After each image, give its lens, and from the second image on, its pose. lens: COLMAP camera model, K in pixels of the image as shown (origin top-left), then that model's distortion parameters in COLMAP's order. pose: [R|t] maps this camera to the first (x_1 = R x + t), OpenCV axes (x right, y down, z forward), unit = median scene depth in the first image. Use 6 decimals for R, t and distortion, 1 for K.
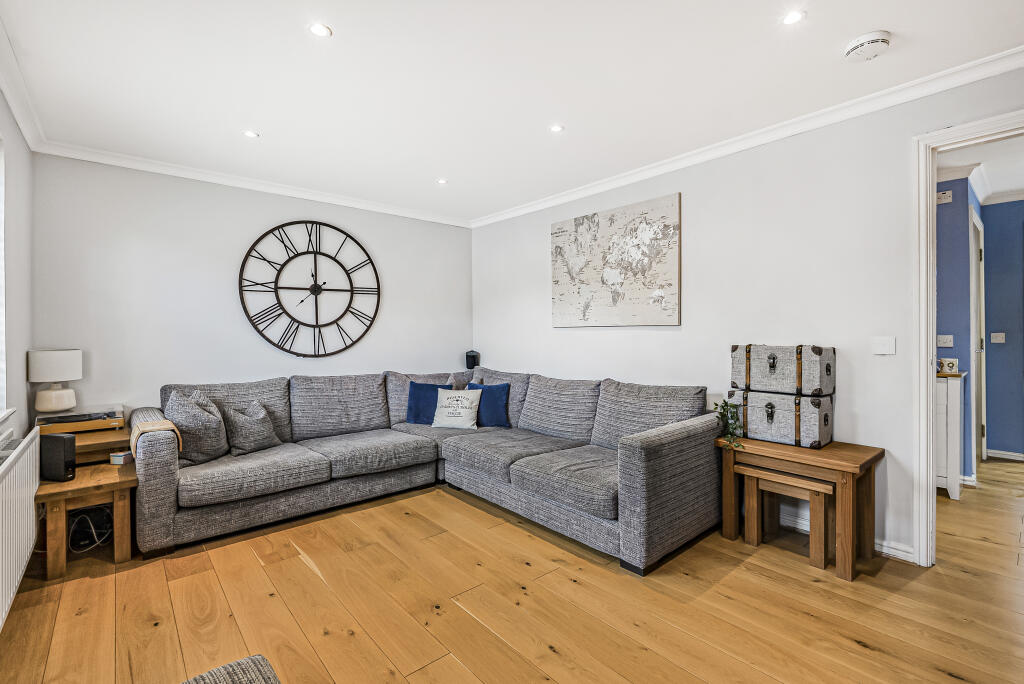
lens RADIAL K [[460.1, 0, 514.4], [0, 460.1, 334.5], [0, 0, 1]] dist [-0.003774, -0.000260]
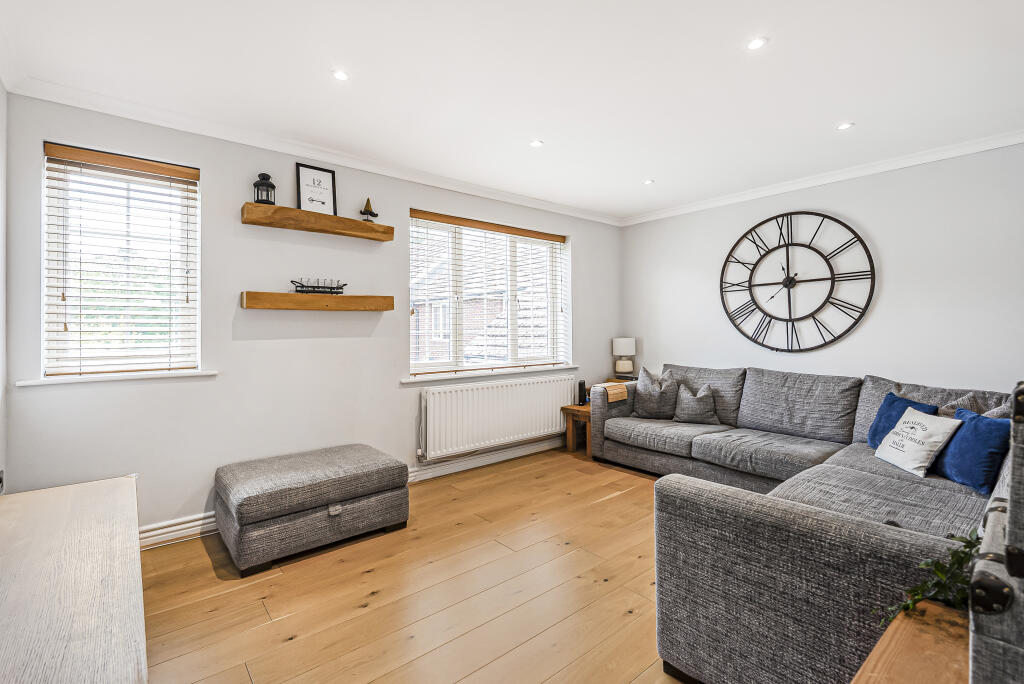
lens RADIAL K [[460.1, 0, 514.4], [0, 460.1, 334.5], [0, 0, 1]] dist [-0.003774, -0.000260]
pose [[-0.011894, 0.016014, -0.999801, 0.565285], [0.006006, 0.999855, 0.015944, -0.007273], [0.999911, -0.005816, -0.011989, 0.441370]]
